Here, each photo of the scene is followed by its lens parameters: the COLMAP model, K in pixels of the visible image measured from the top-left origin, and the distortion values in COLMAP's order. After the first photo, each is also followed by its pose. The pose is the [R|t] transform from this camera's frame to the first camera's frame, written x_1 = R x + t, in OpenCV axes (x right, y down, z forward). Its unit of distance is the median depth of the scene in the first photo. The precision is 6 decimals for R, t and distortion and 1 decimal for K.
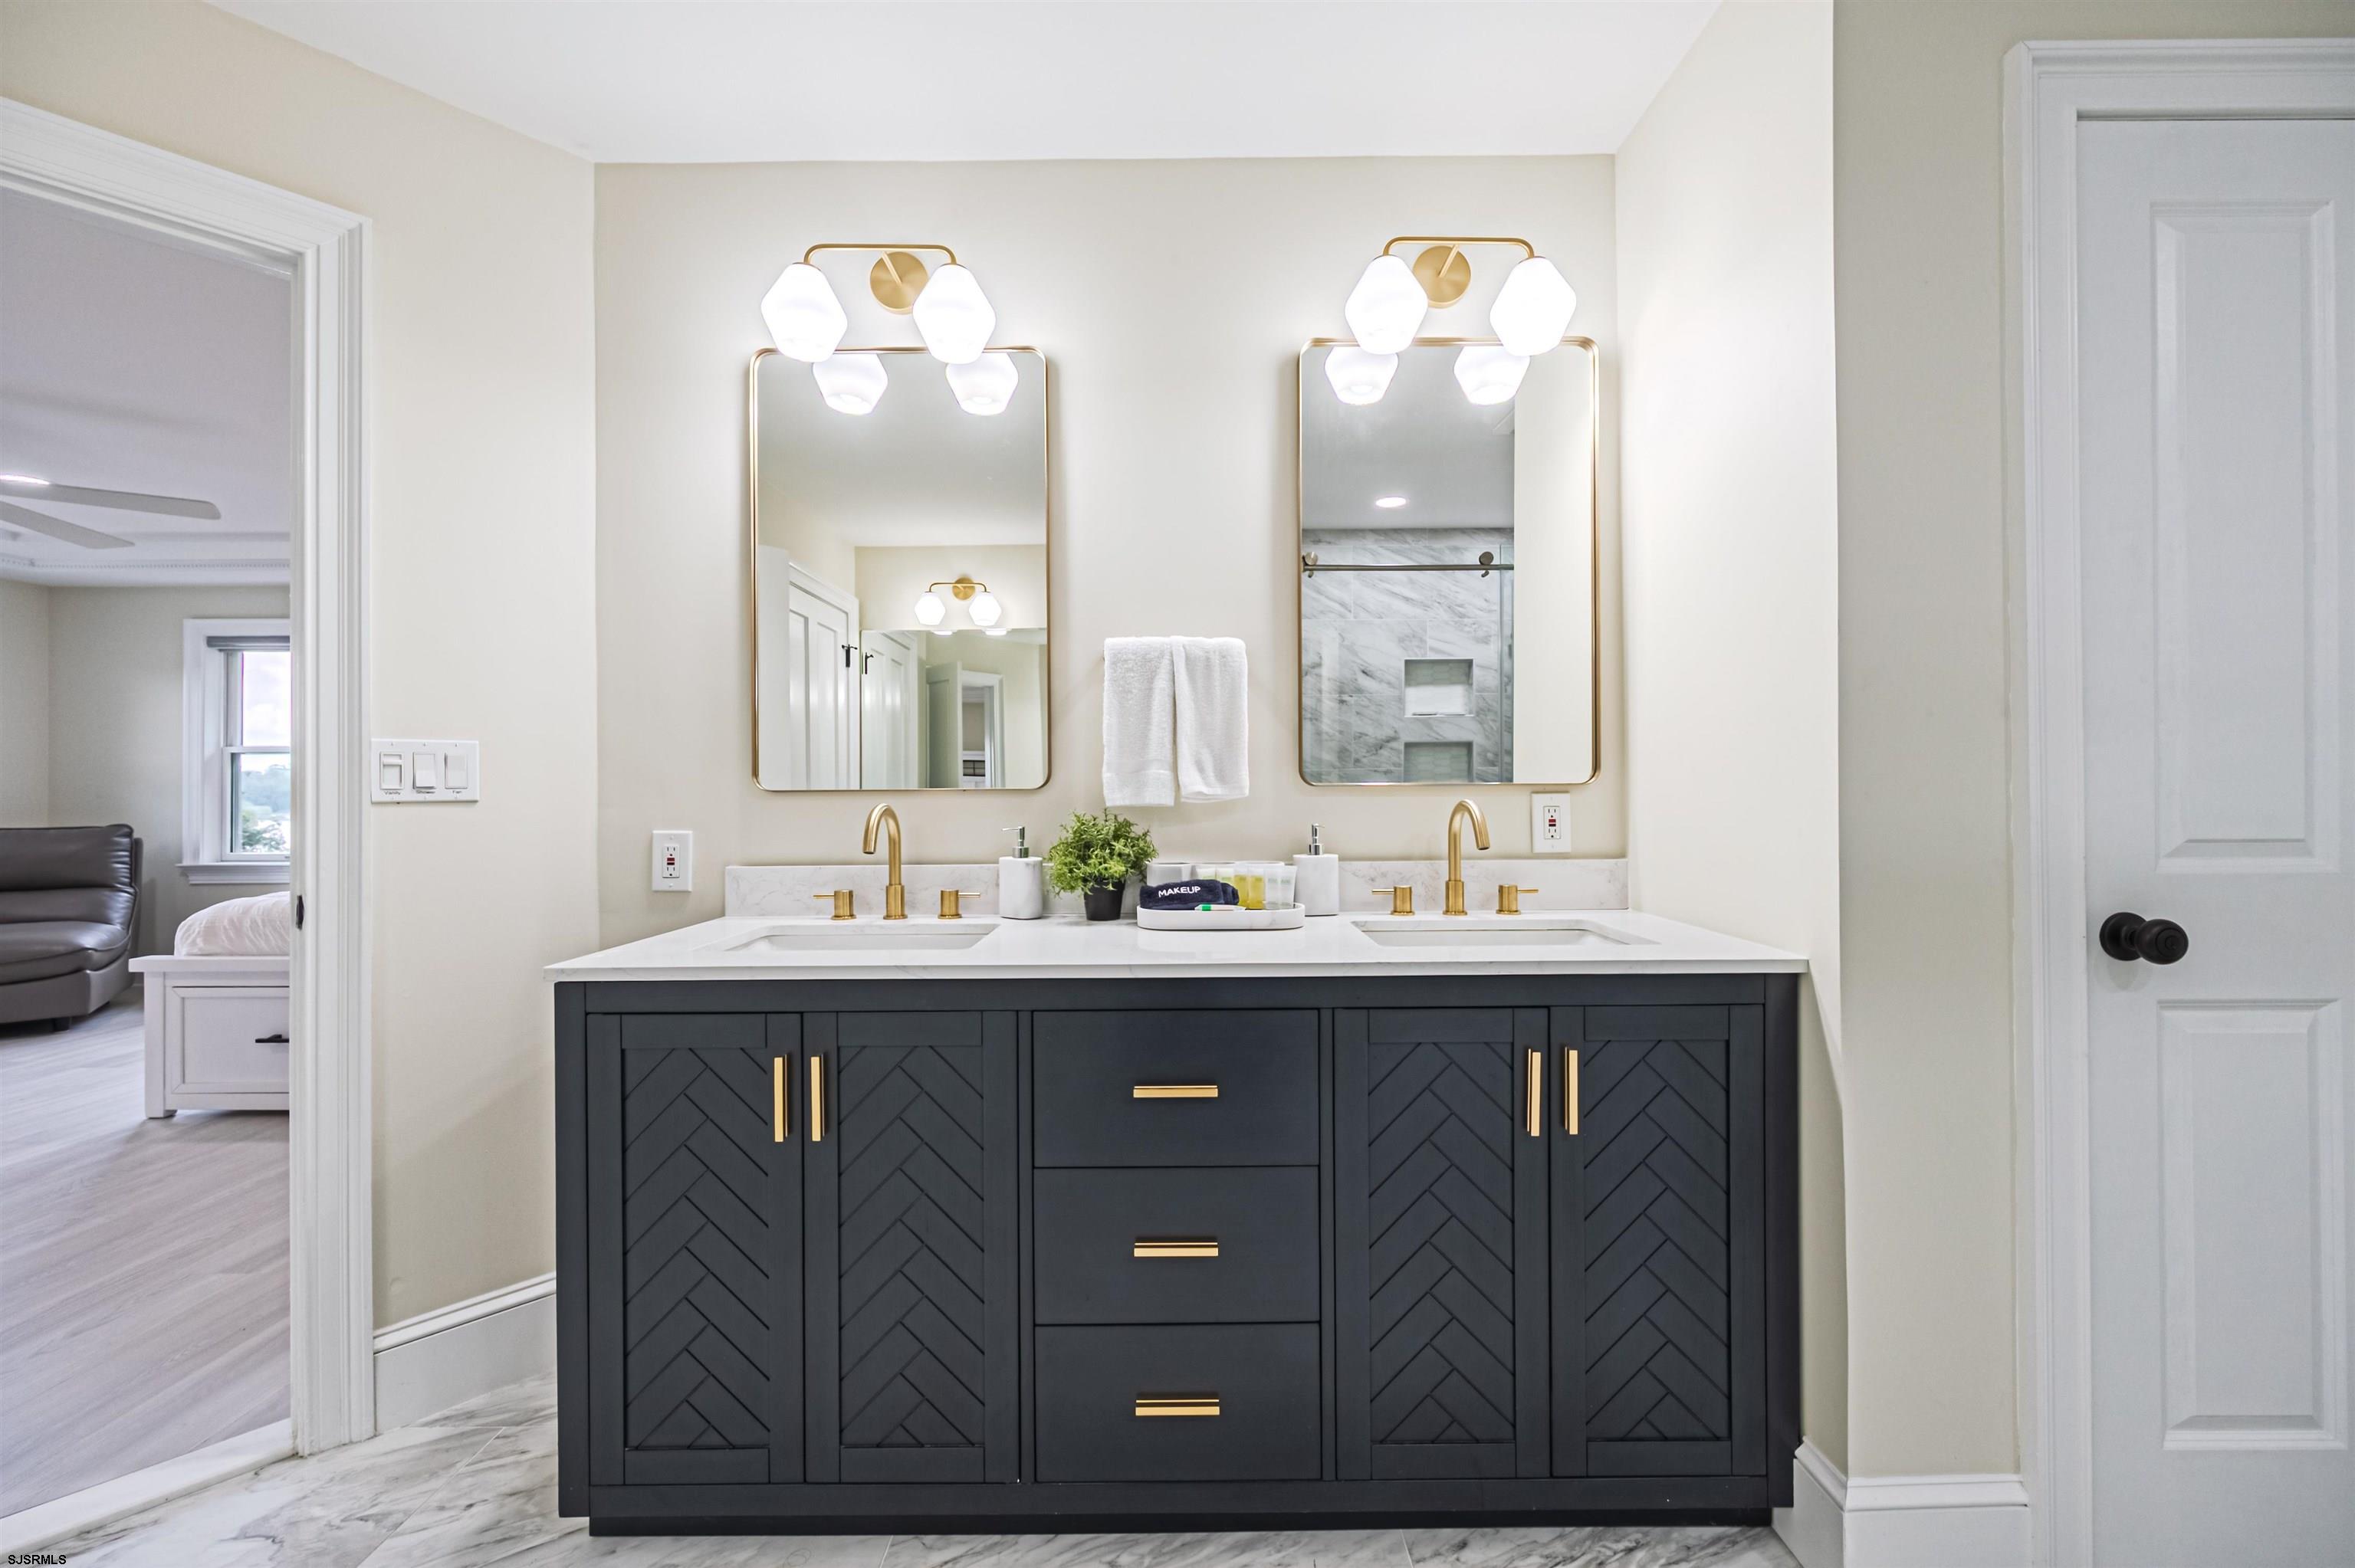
lens RADIAL K [[940.3, 0, 1177.2], [0, 940.3, 786.8], [0, 0, 1]] dist [0.000292, 0.000236]
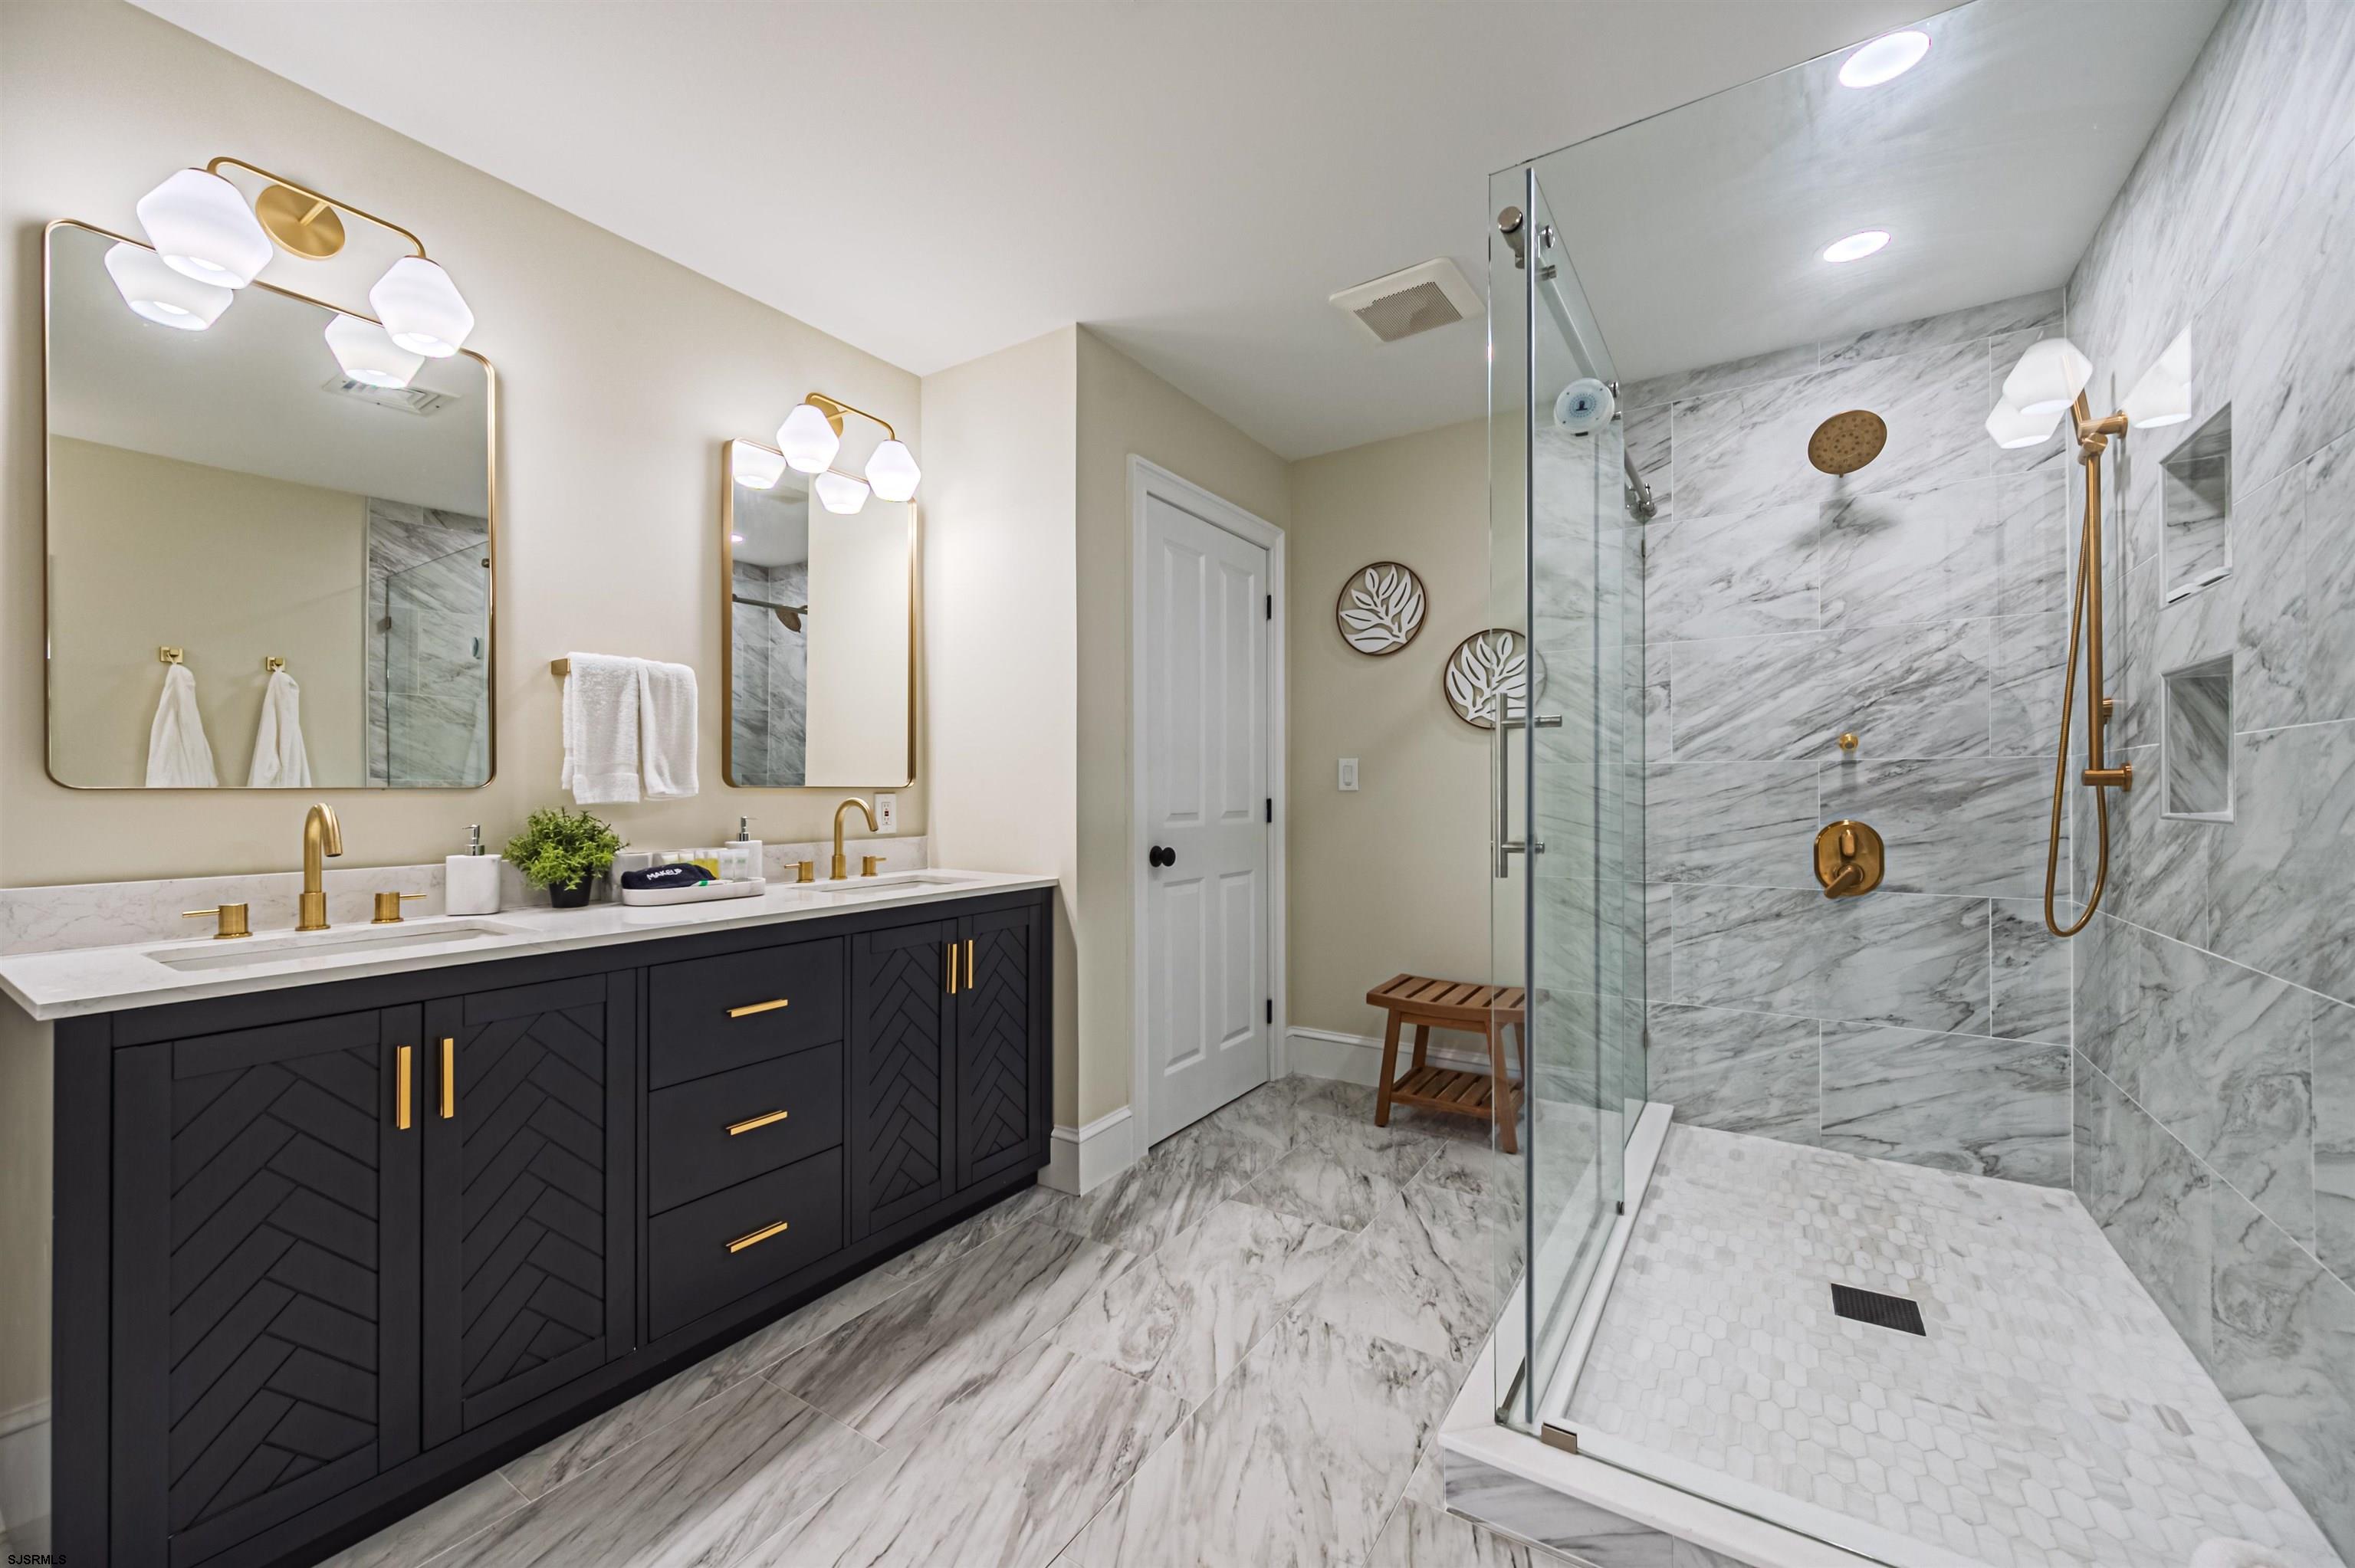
lens RADIAL K [[940.3, 0, 1175.6], [0, 940.3, 789.0], [0, 0, 1]] dist [0.000292, 0.000236]
pose [[0.546723, 0.006784, 0.837286, -0.618990], [-0.005573, 0.999975, -0.004463, 0.003823], [-0.837295, -0.002226, 0.546747, -0.201719]]
